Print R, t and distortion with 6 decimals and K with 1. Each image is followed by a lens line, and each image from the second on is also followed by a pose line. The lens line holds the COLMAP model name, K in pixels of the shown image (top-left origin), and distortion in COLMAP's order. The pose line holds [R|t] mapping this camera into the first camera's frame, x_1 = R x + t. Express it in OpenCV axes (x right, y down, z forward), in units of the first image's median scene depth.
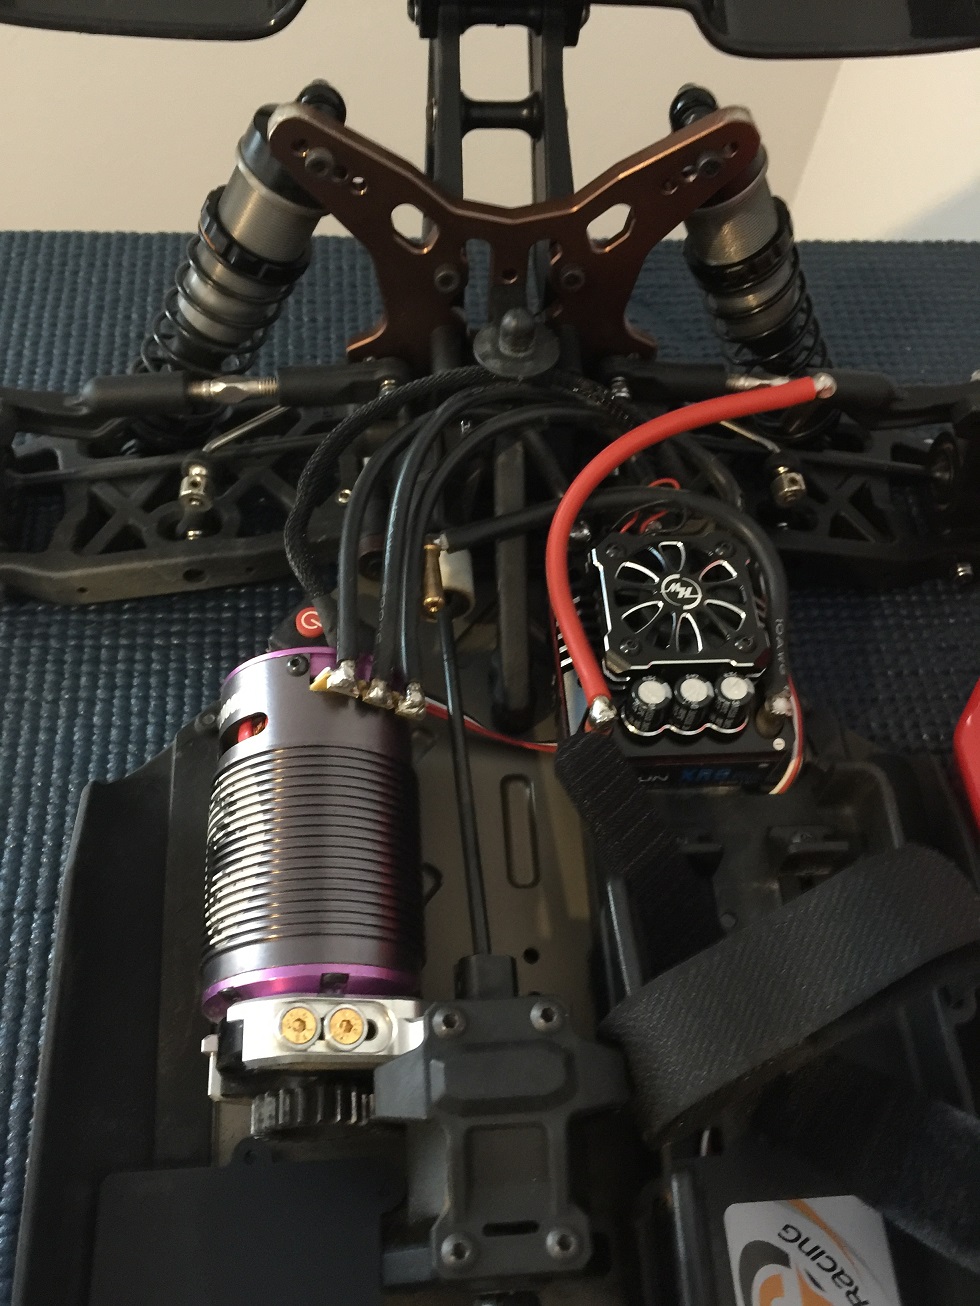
lens RADIAL K [[1108.7, 0, 490.0], [0, 1108.7, 653.0], [0, 0, 1]] dist [0.067325, -0.127774]
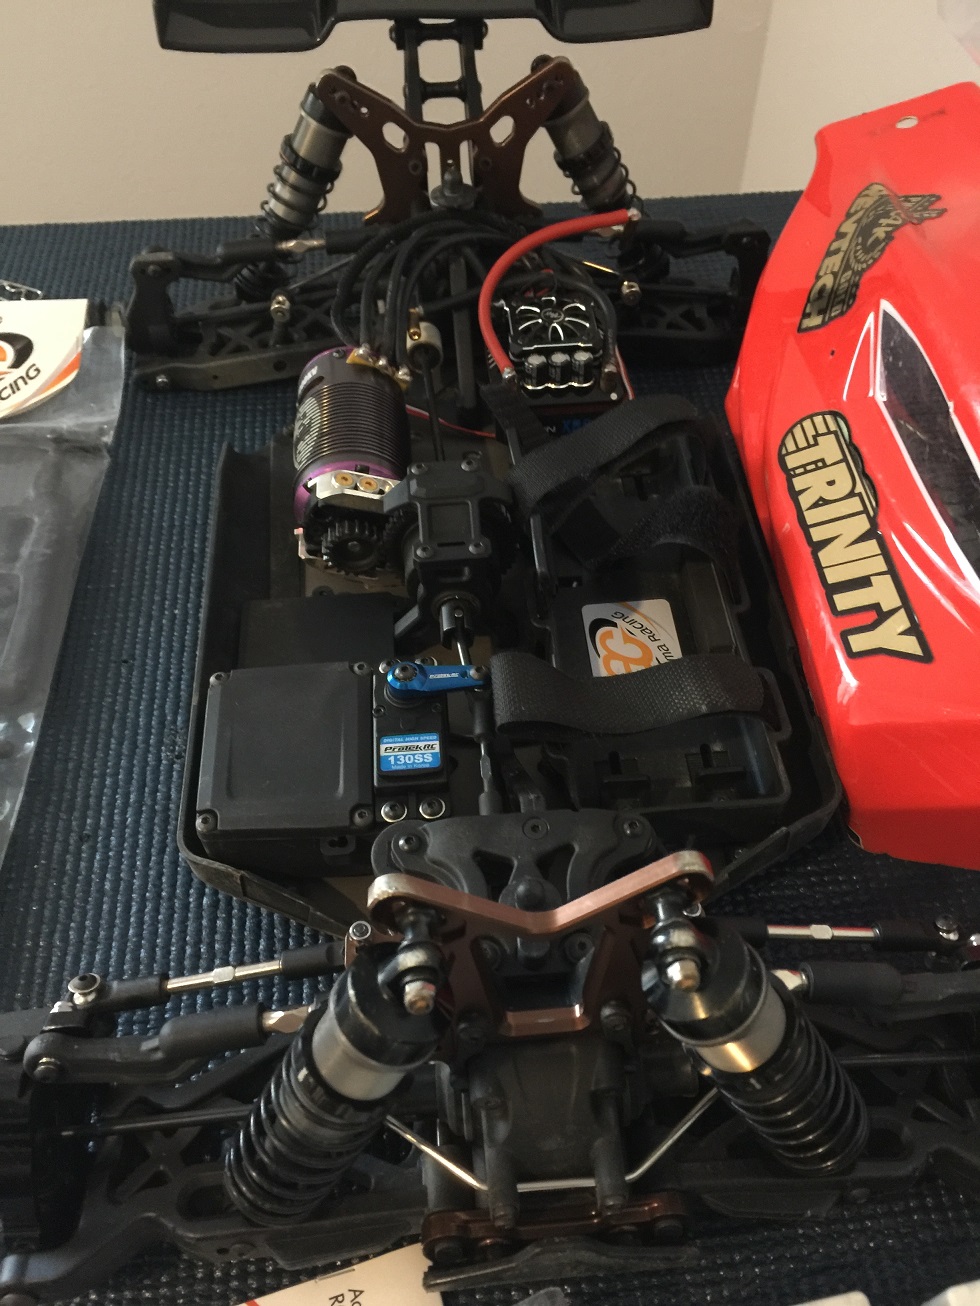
lens RADIAL K [[1108.7, 0, 490.0], [0, 1108.7, 653.0], [0, 0, 1]] dist [0.067325, -0.127774]
pose [[0.997238, -0.056429, -0.048289, 0.129538], [0.048552, 0.987327, -0.151088, 0.753720], [0.056202, 0.148326, 0.987340, -0.698802]]
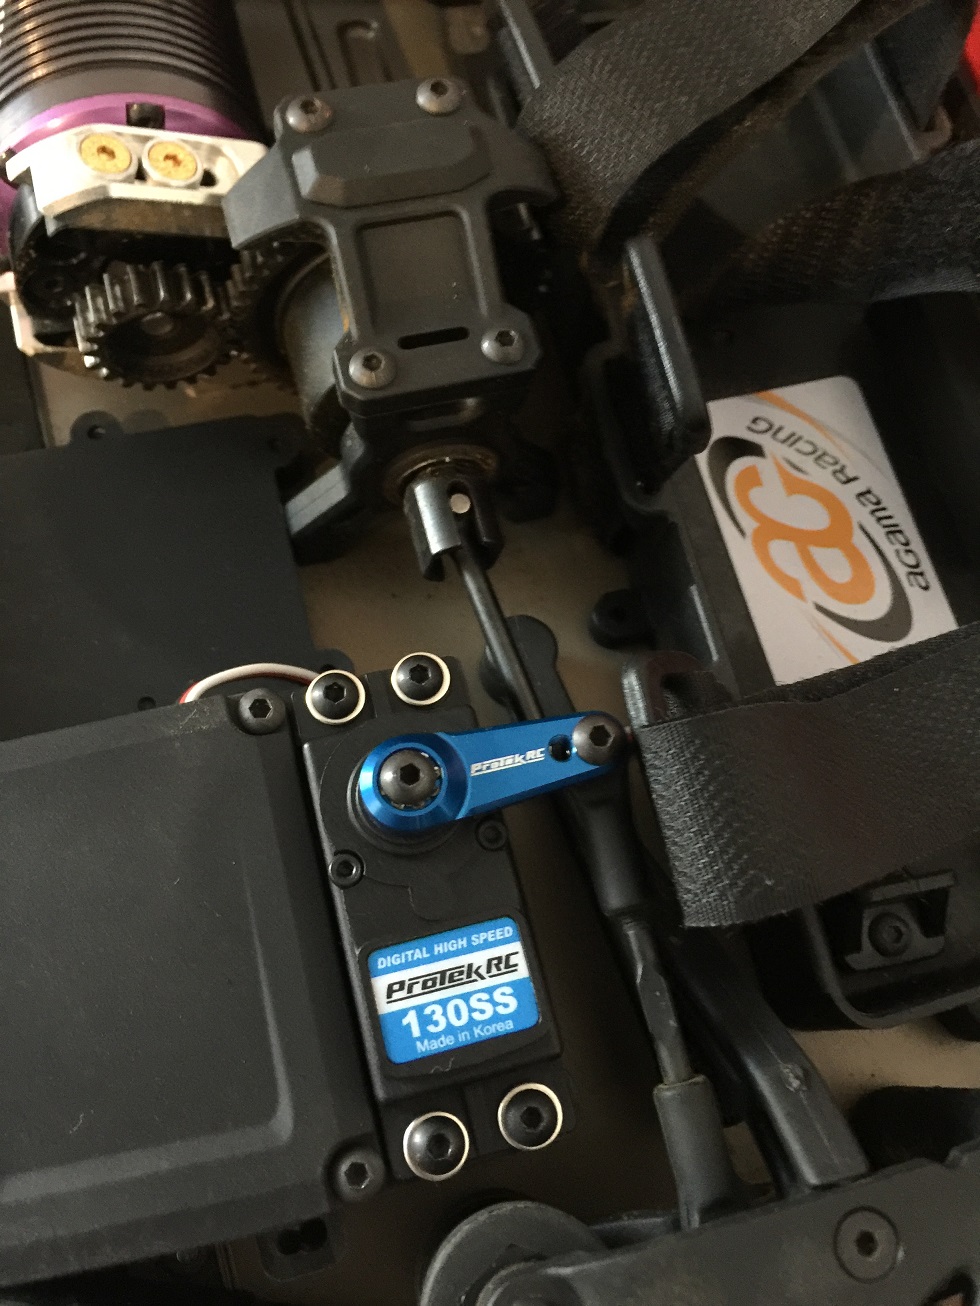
lens RADIAL K [[1125.2, 0, 490.0], [0, 1125.2, 653.0], [0, 0, 1]] dist [0.062034, -0.165225]
pose [[0.980342, -0.170336, 0.099576, -0.043001], [0.142310, 0.960002, 0.241133, 0.402208], [-0.136667, -0.222222, 0.965370, 0.143903]]
